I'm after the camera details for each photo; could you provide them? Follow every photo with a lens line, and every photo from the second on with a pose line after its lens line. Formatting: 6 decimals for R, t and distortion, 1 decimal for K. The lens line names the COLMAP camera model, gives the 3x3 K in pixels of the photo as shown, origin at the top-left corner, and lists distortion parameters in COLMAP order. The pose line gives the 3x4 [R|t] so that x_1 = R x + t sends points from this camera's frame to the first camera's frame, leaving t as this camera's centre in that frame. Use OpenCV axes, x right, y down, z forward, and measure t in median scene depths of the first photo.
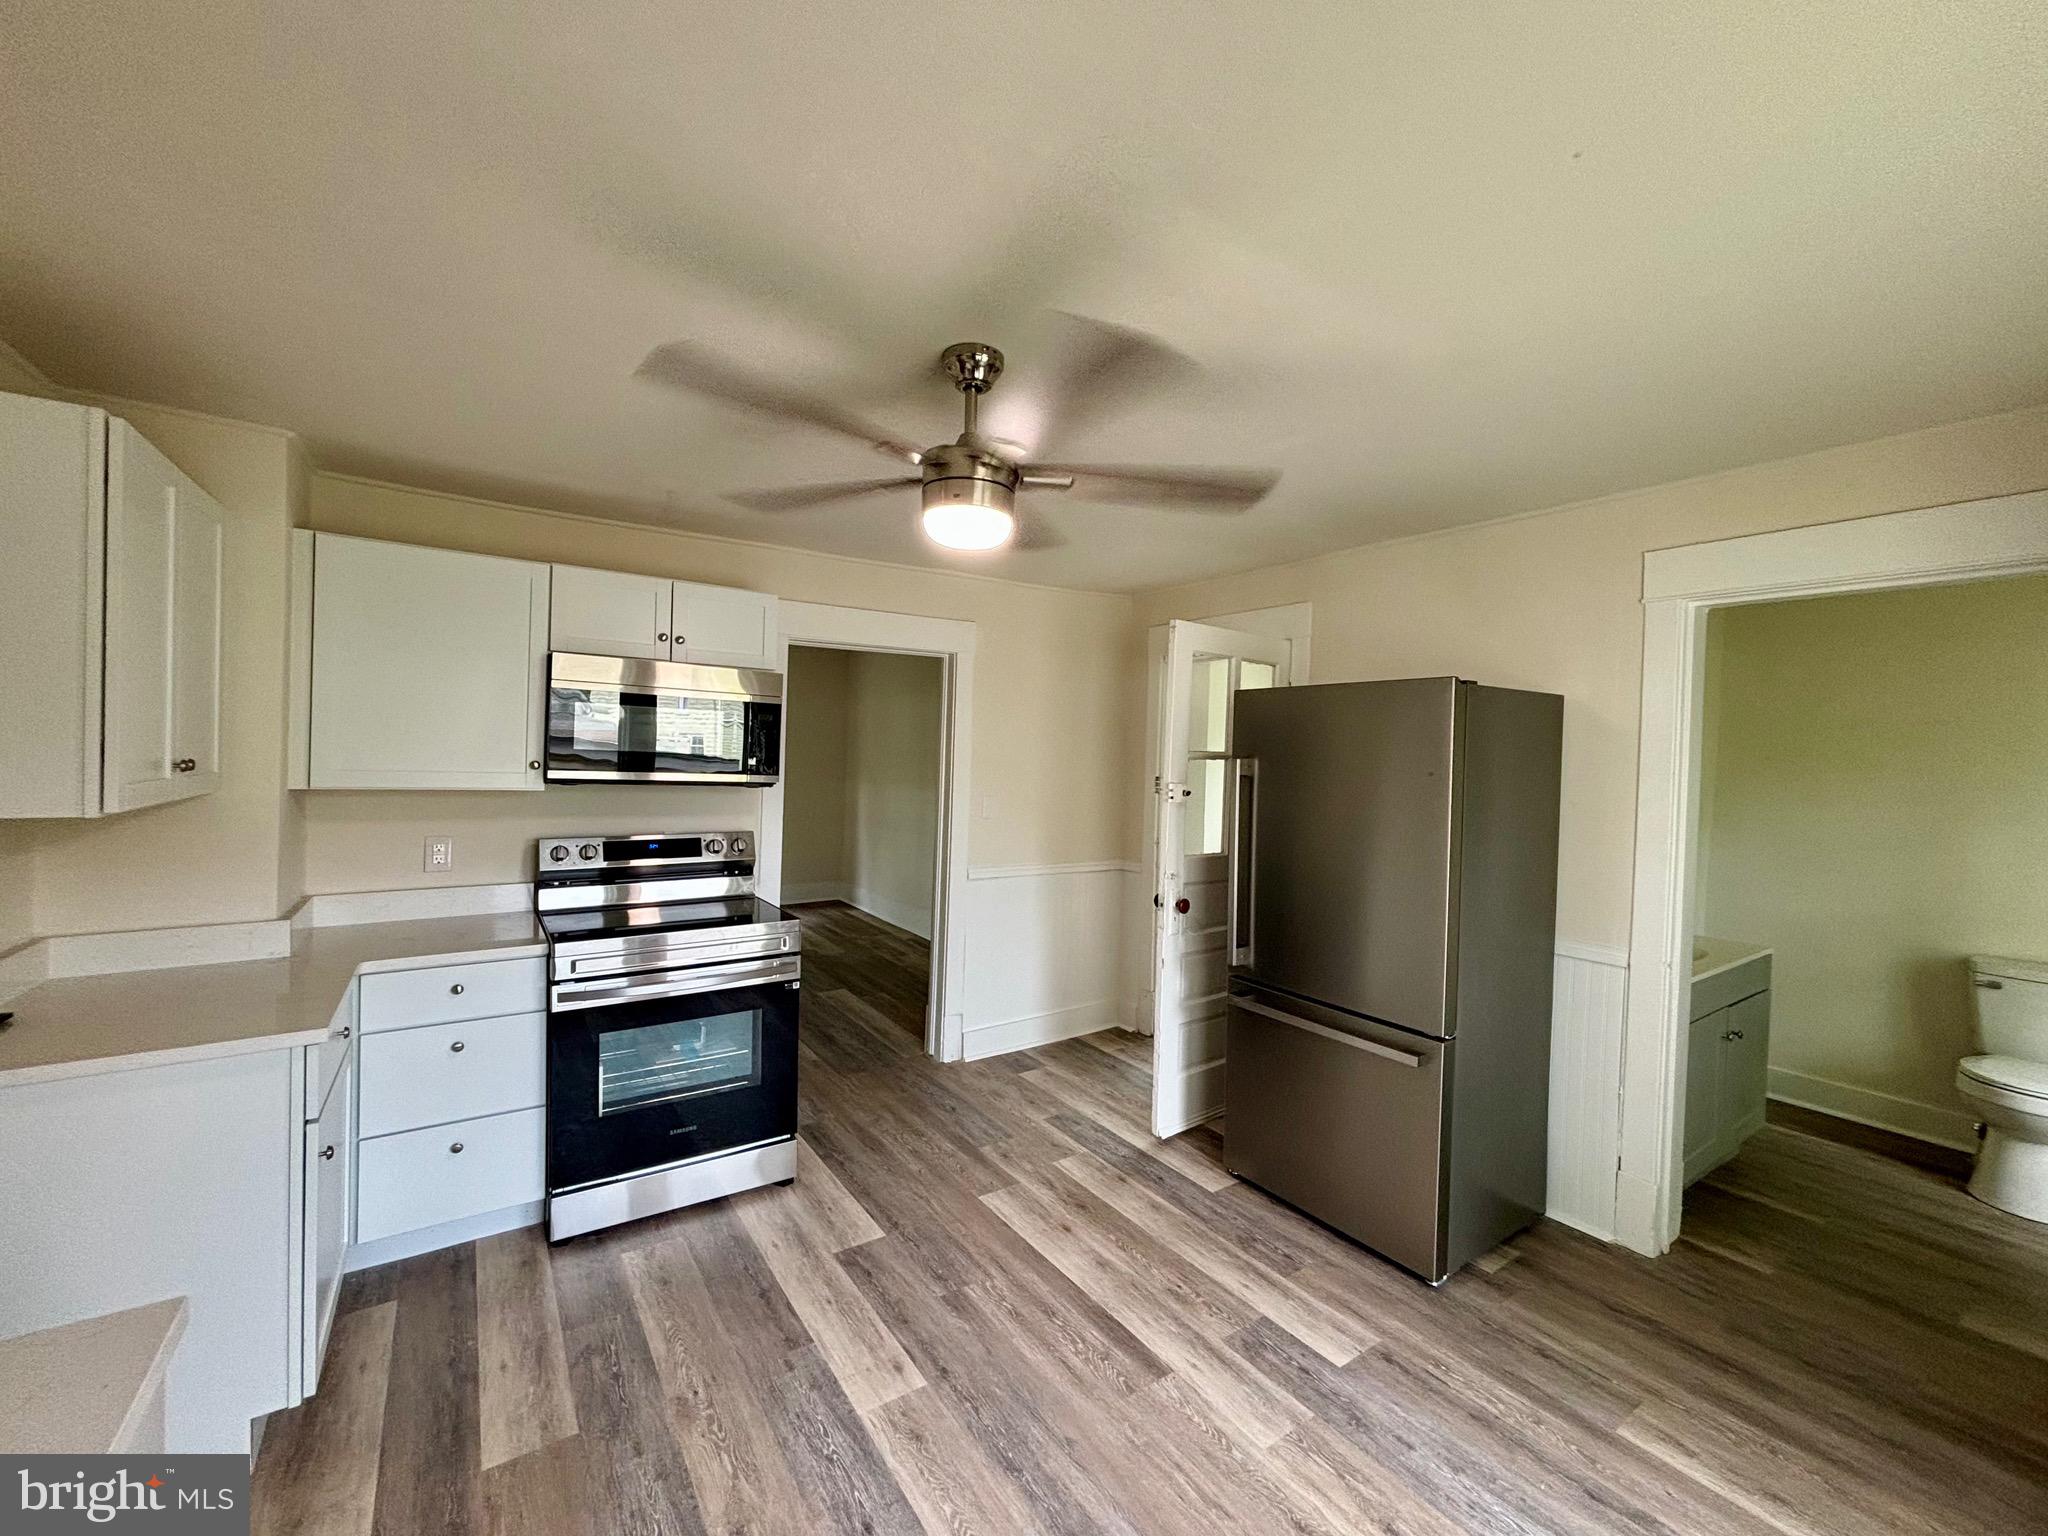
lens RADIAL K [[829.4, 0, 1018.8], [0, 829.4, 769.3], [0, 0, 1]] dist [-0.004260, 0.002305]
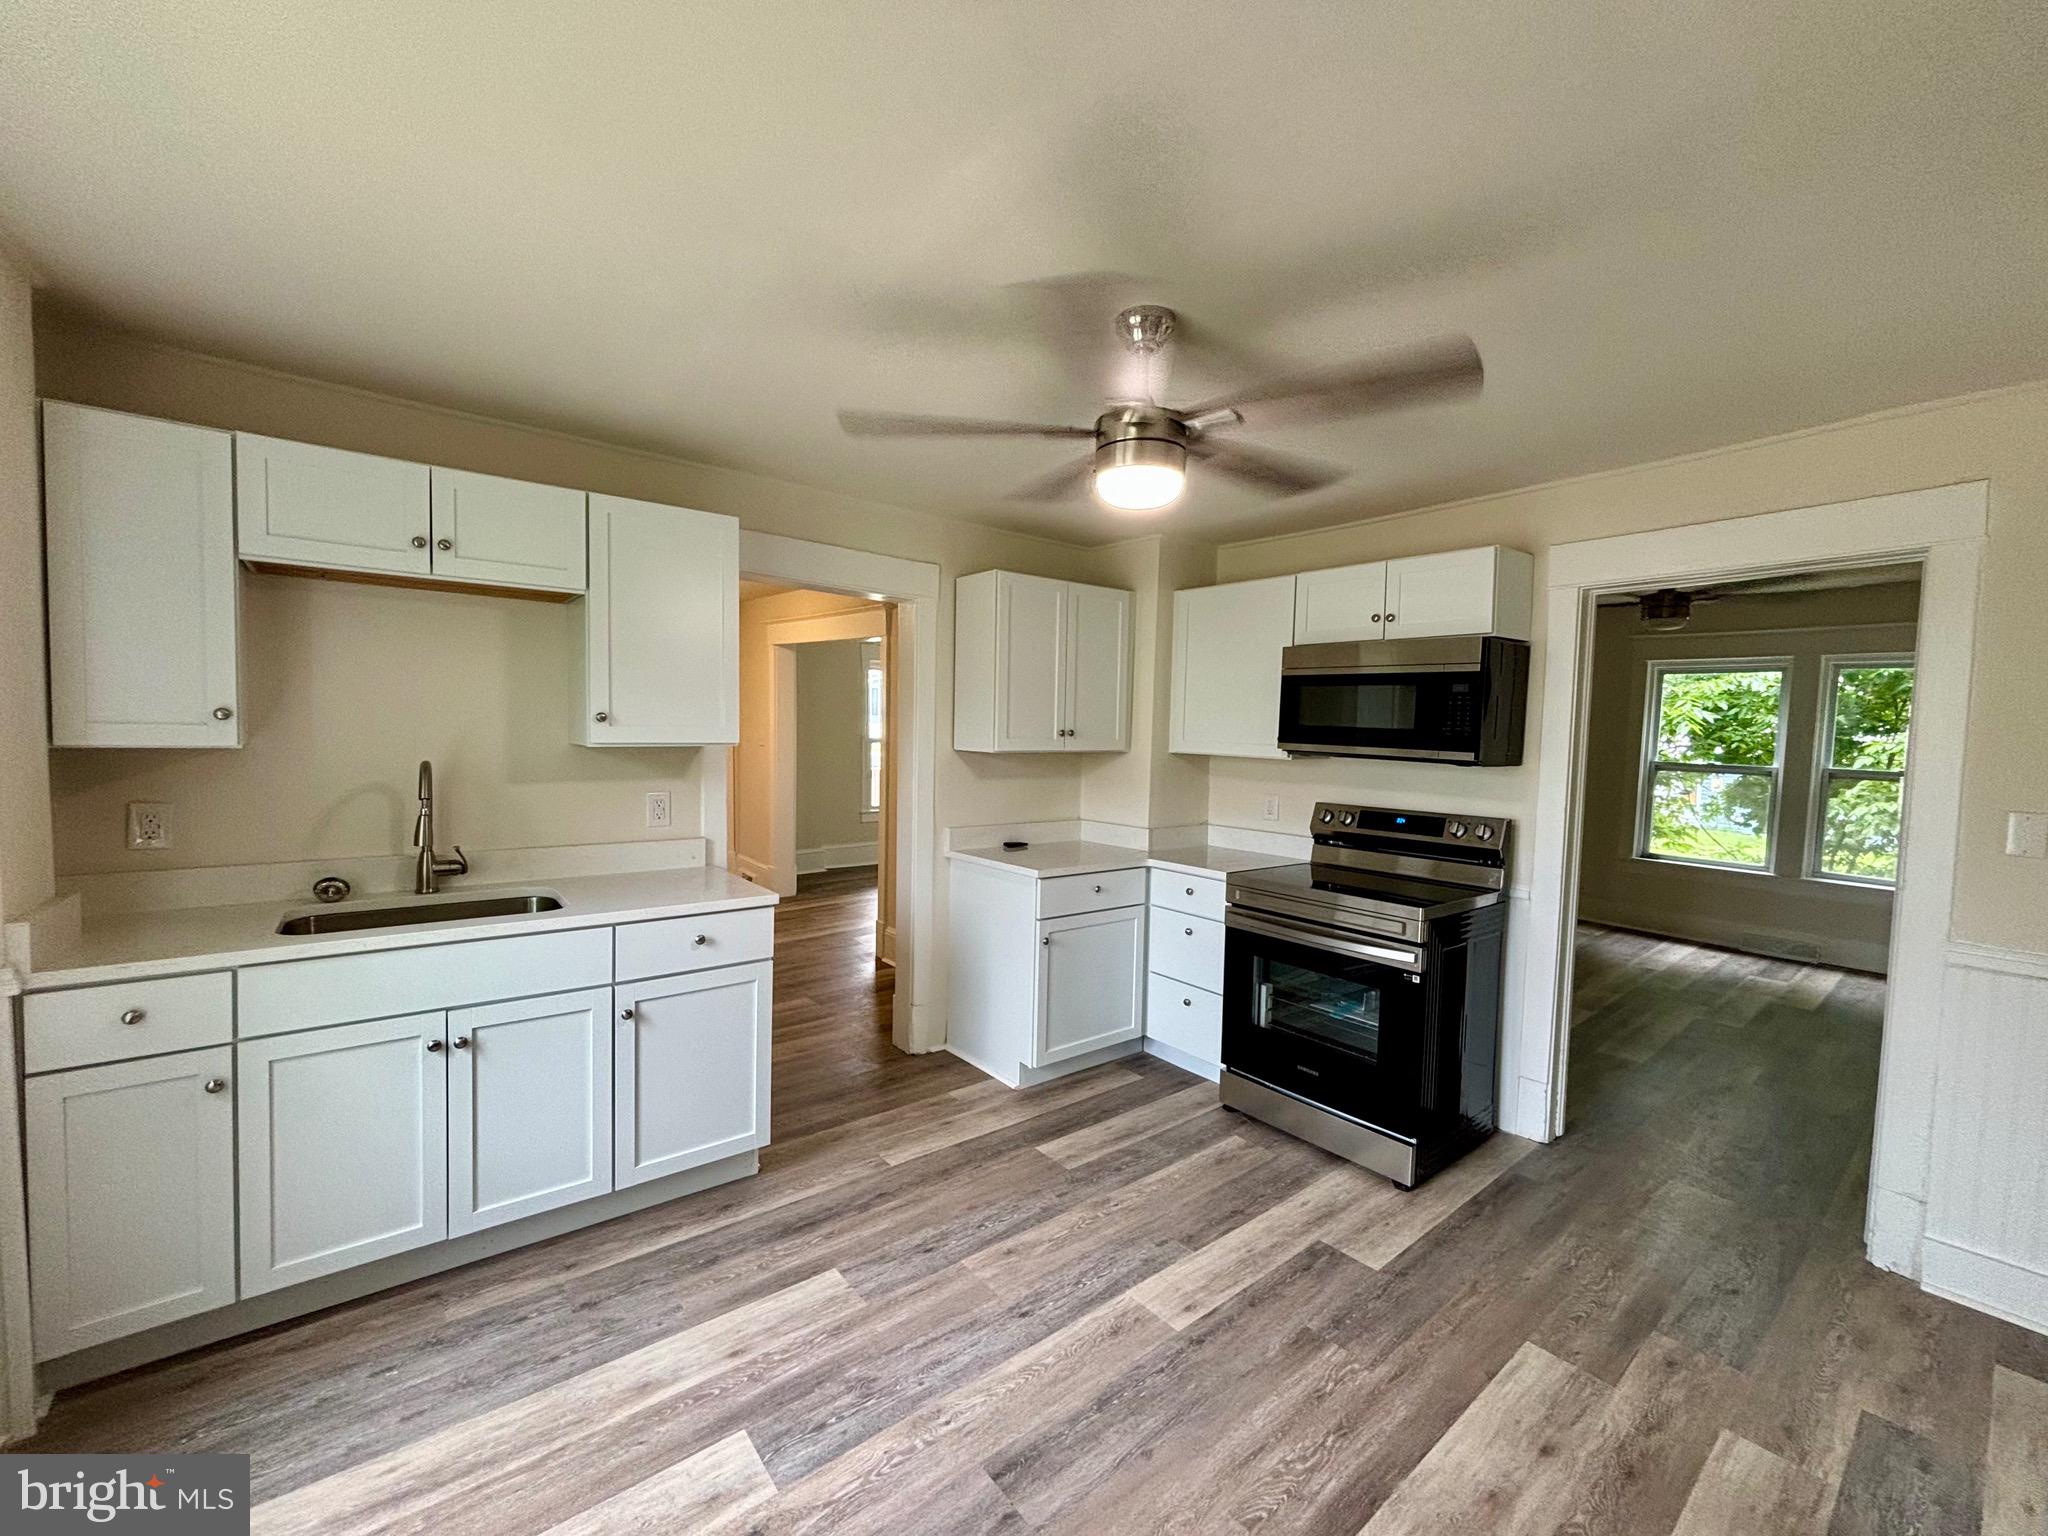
lens RADIAL K [[829.4, 0, 1023.5], [0, 829.4, 771.0], [0, 0, 1]] dist [-0.004260, 0.002305]
pose [[0.084686, 0.027656, -0.996024, 0.717530], [-0.040533, 0.998883, 0.024289, 0.032552], [0.995583, 0.038315, 0.085713, 0.578065]]
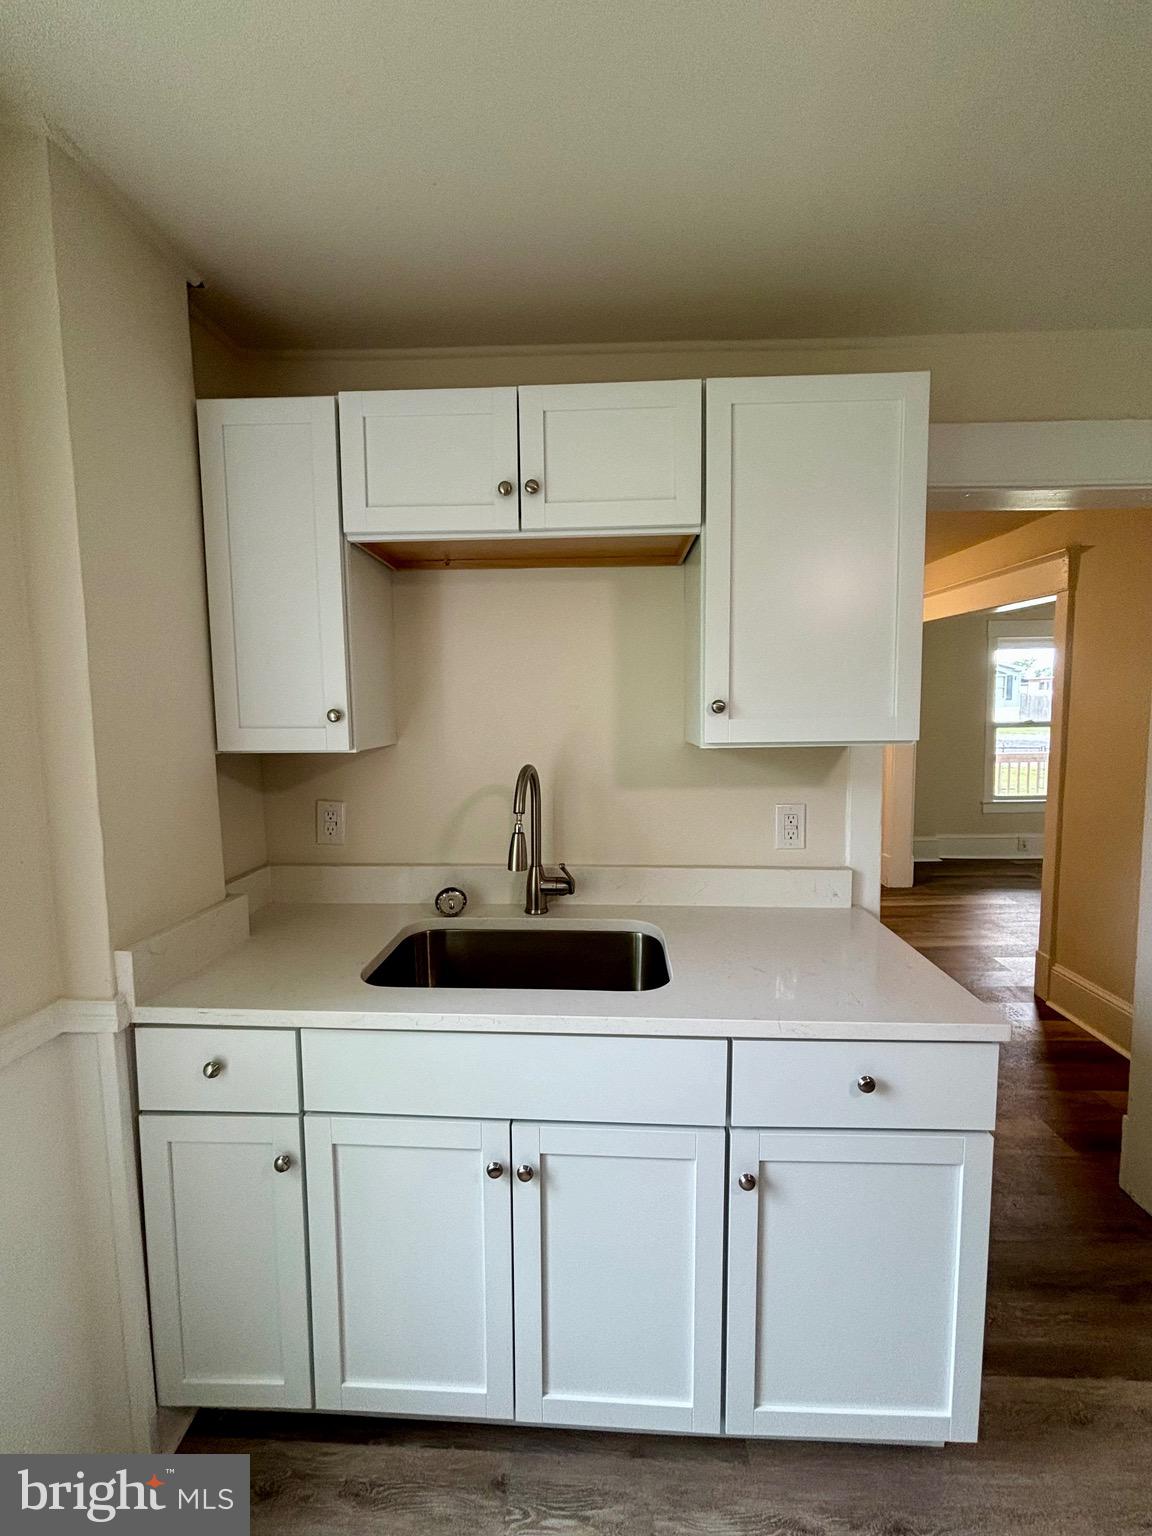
lens RADIAL K [[622.1, 0, 570.6], [0, 622.1, 757.0], [0, 0, 1]] dist [-0.004260, 0.002305]
pose [[-0.595332, 0.037151, -0.802621, 0.161978], [-0.023781, 0.997678, 0.063819, 0.024908], [0.803128, 0.057080, -0.593066, 0.363181]]
